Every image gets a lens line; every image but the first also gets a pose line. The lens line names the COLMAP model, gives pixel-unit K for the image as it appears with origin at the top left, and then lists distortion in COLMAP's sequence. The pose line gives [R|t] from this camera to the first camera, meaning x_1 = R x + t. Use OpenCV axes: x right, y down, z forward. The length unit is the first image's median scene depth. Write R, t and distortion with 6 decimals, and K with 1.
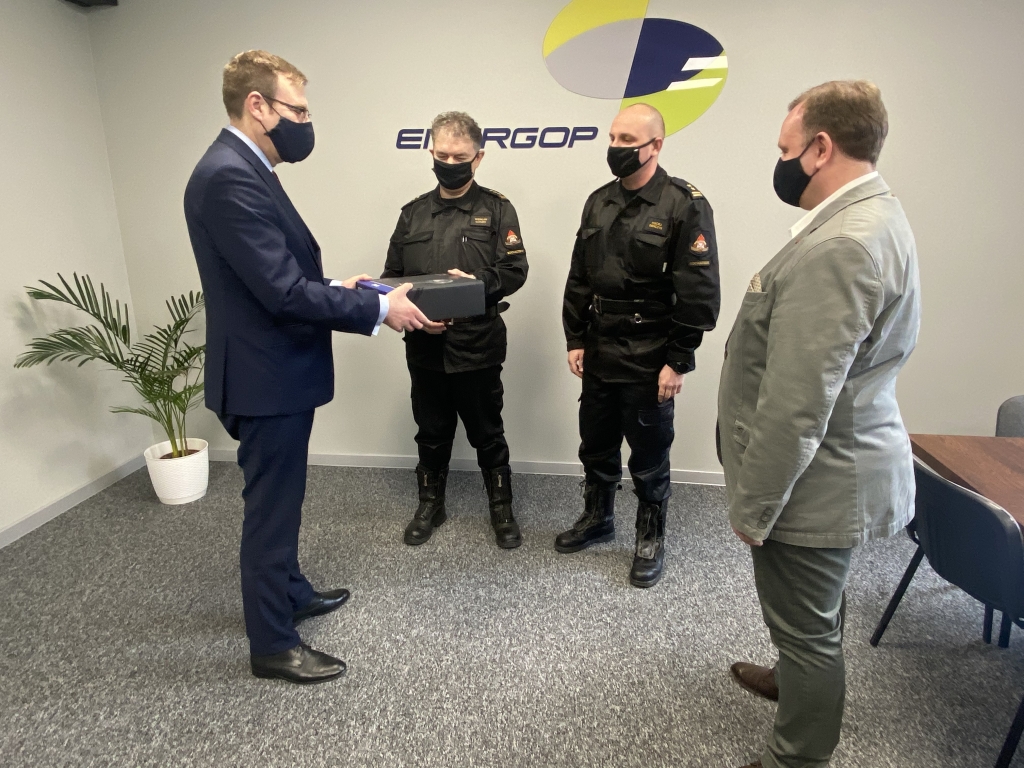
lens RADIAL K [[670.9, 0, 512.0], [0, 670.9, 384.0], [0, 0, 1]] dist [0.047092, -0.051098]
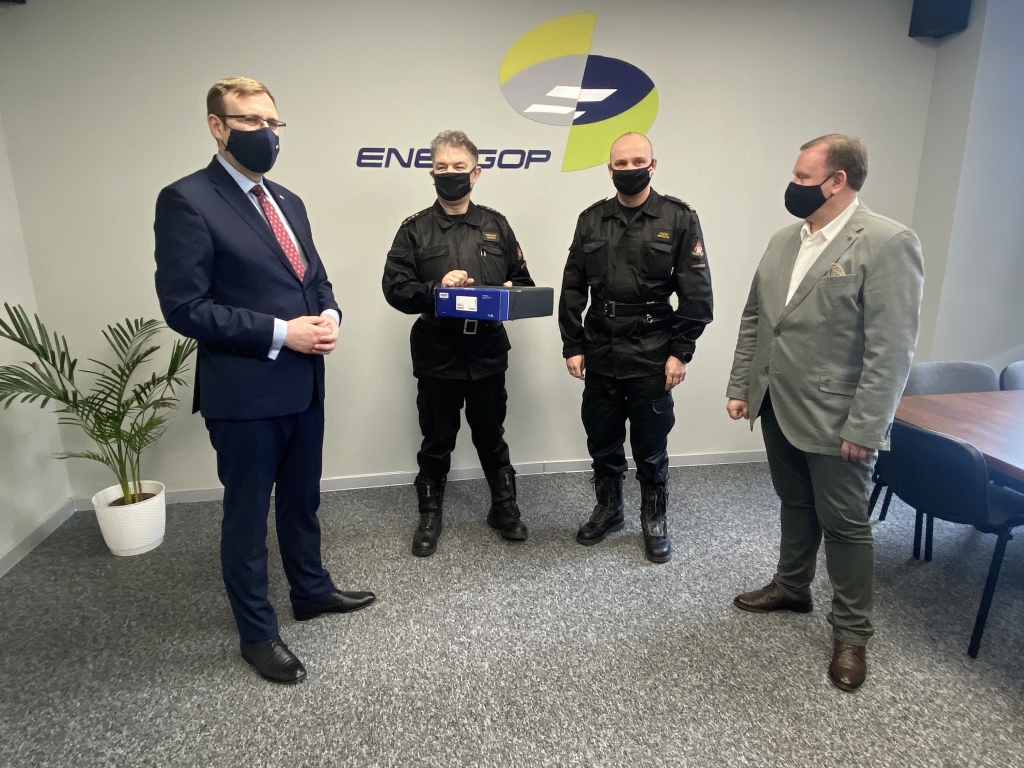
lens RADIAL K [[670.9, 0, 512.0], [0, 670.9, 384.0], [0, 0, 1]] dist [0.047092, -0.051098]
pose [[0.955465, -0.075957, 0.285163, -0.318607], [0.085116, 0.996173, -0.019845, 0.014916], [-0.282565, 0.043234, 0.958274, -0.014978]]
